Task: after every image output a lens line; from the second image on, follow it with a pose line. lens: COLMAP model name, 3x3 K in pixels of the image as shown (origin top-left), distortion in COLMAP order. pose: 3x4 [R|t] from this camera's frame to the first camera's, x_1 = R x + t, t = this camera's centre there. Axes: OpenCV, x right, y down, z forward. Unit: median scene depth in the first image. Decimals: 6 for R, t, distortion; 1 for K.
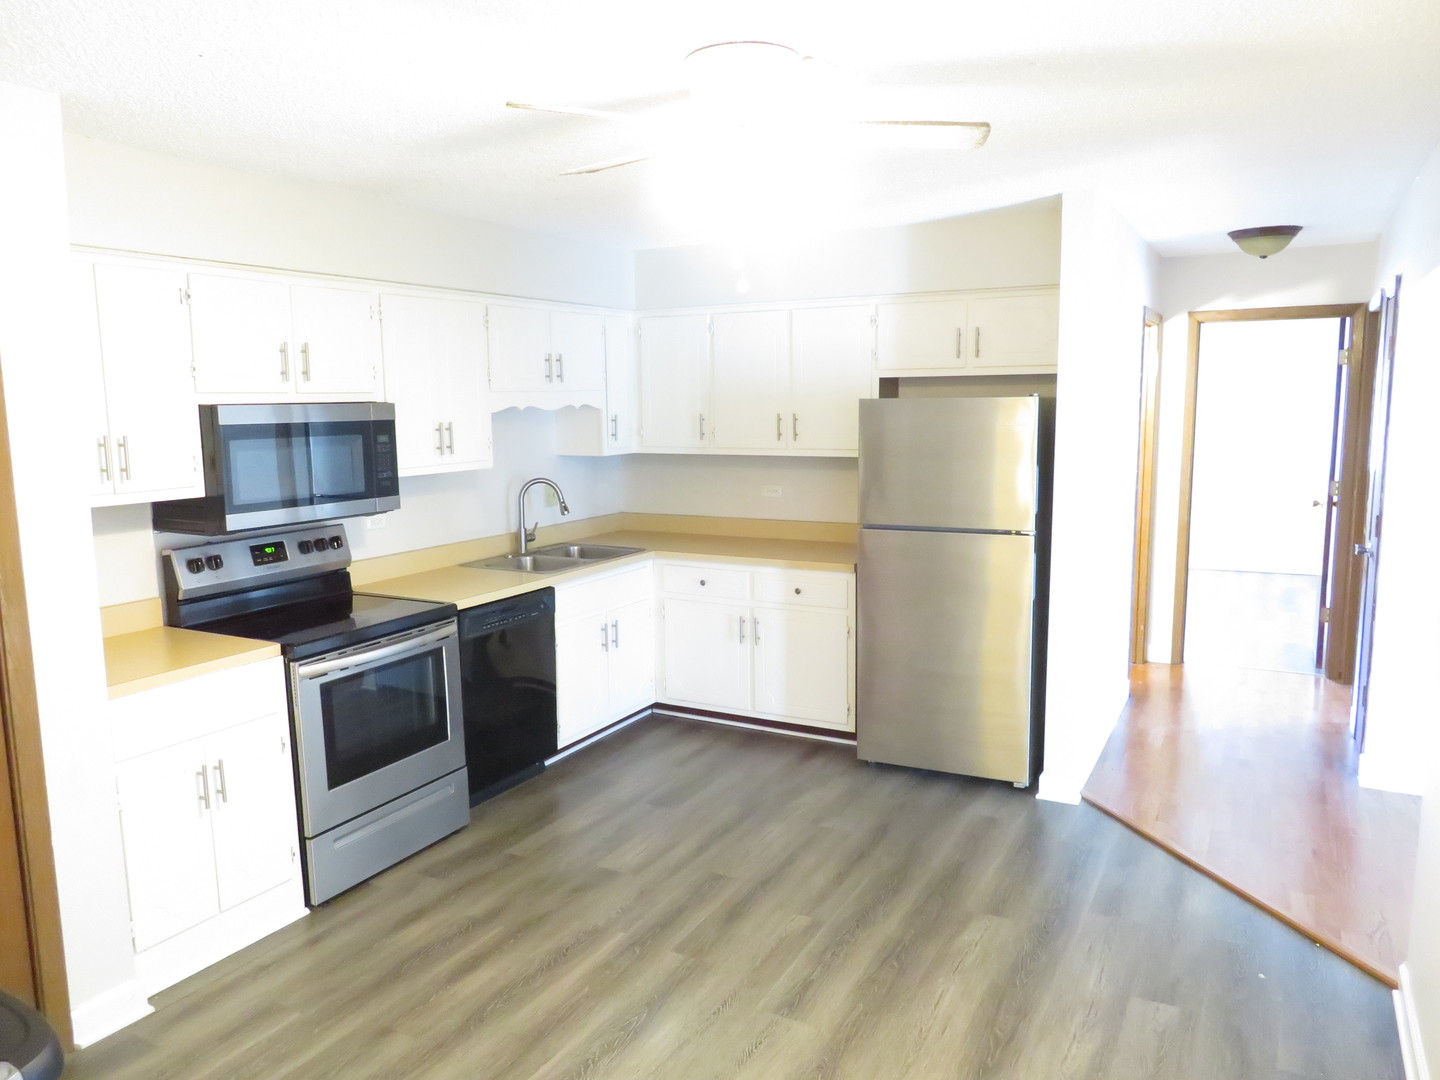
lens RADIAL K [[1029.8, 0, 720.0], [0, 1029.8, 540.0], [0, 0, 1]] dist [-0.007022, -0.002317]
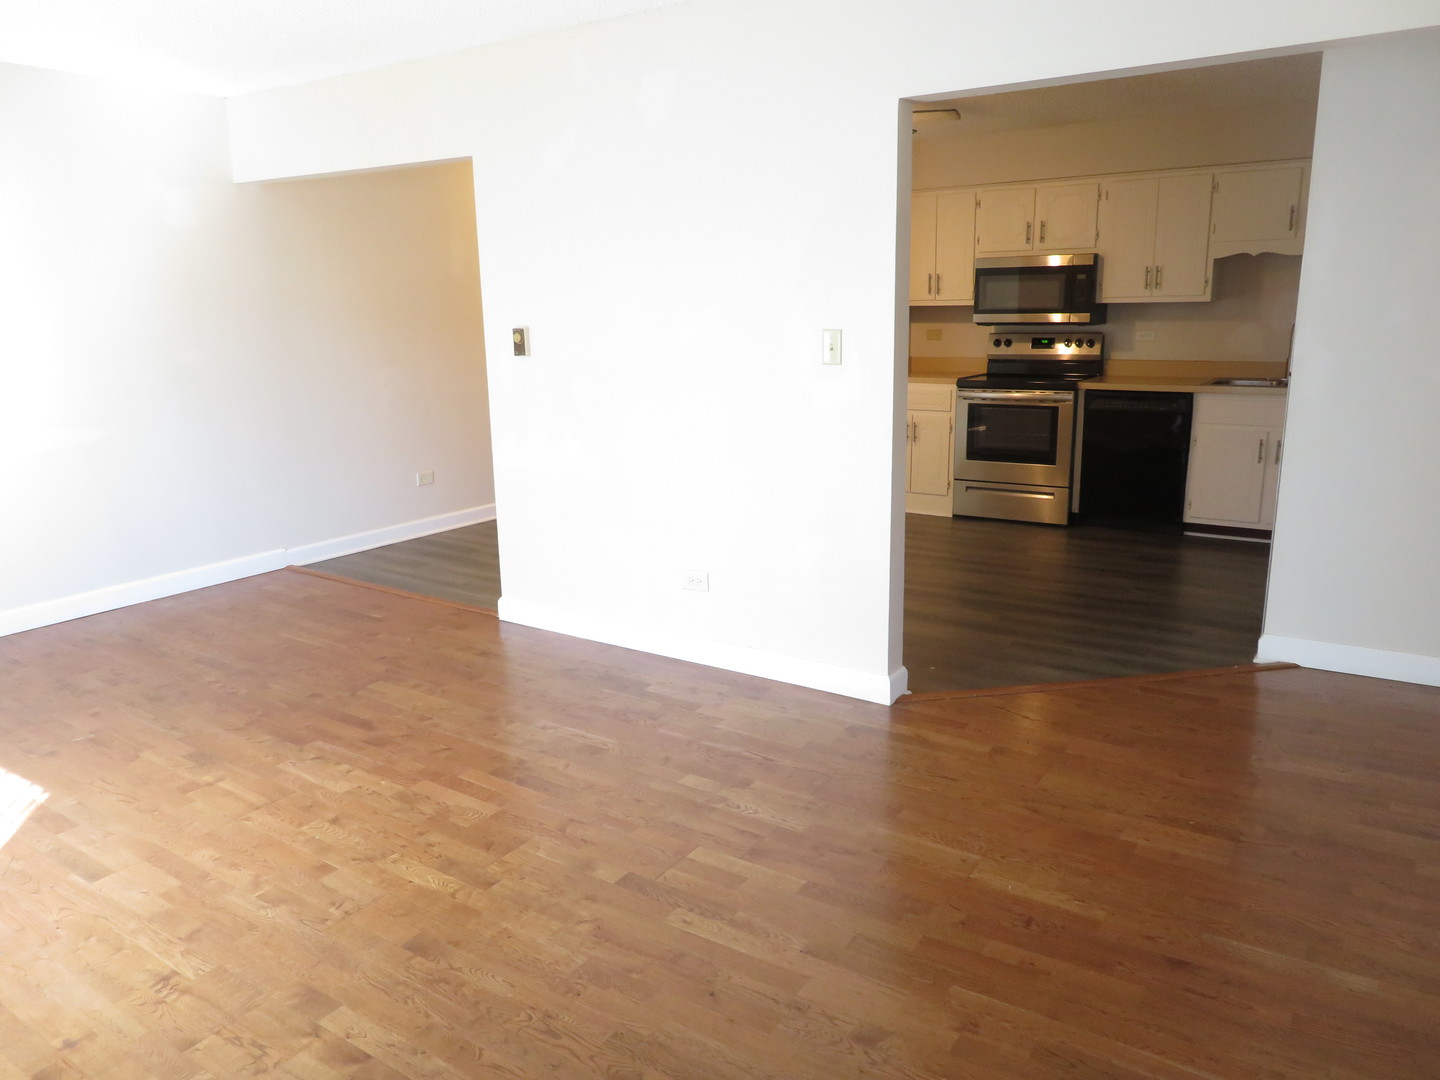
lens RADIAL K [[1029.8, 0, 720.0], [0, 1029.8, 540.0], [0, 0, 1]] dist [-0.007022, -0.002317]
pose [[-0.092442, 0.239488, -0.966488, 1.414920], [-0.115492, 0.961515, 0.249302, -0.038562], [0.988997, 0.134668, -0.061226, 0.600784]]
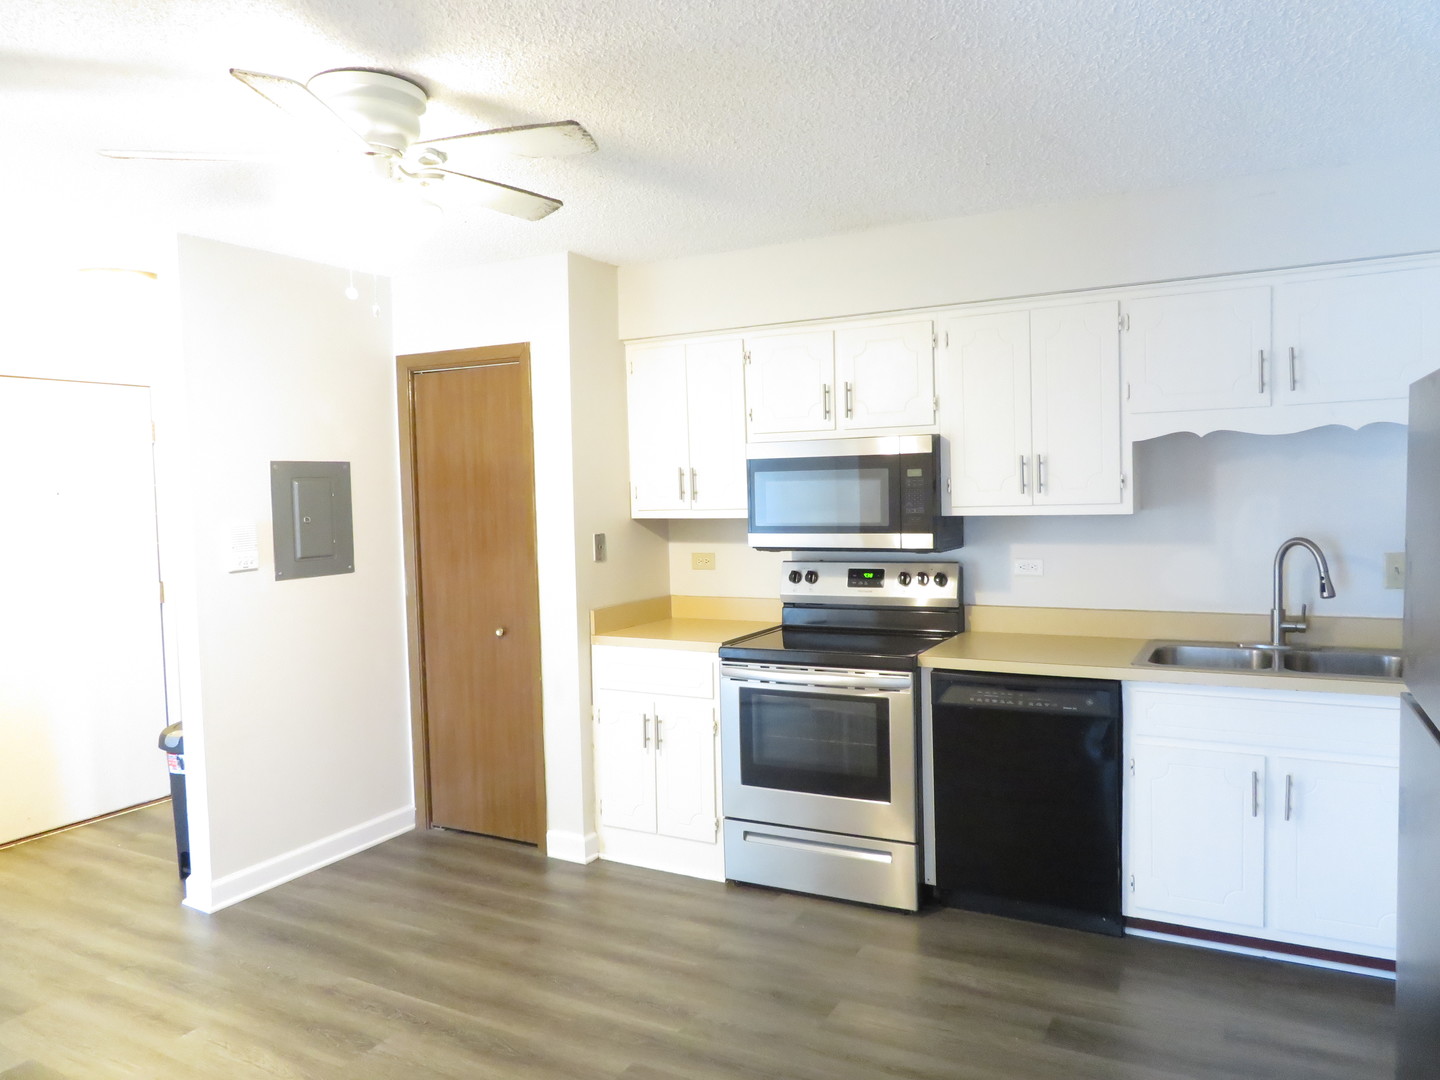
lens RADIAL K [[1029.8, 0, 720.0], [0, 1029.8, 540.0], [0, 0, 1]] dist [-0.007022, -0.002317]
pose [[0.002484, 0.068084, -0.997676, 0.638715], [-0.110429, 0.991596, 0.067394, -0.082583], [0.993881, 0.110005, 0.009982, 0.830988]]
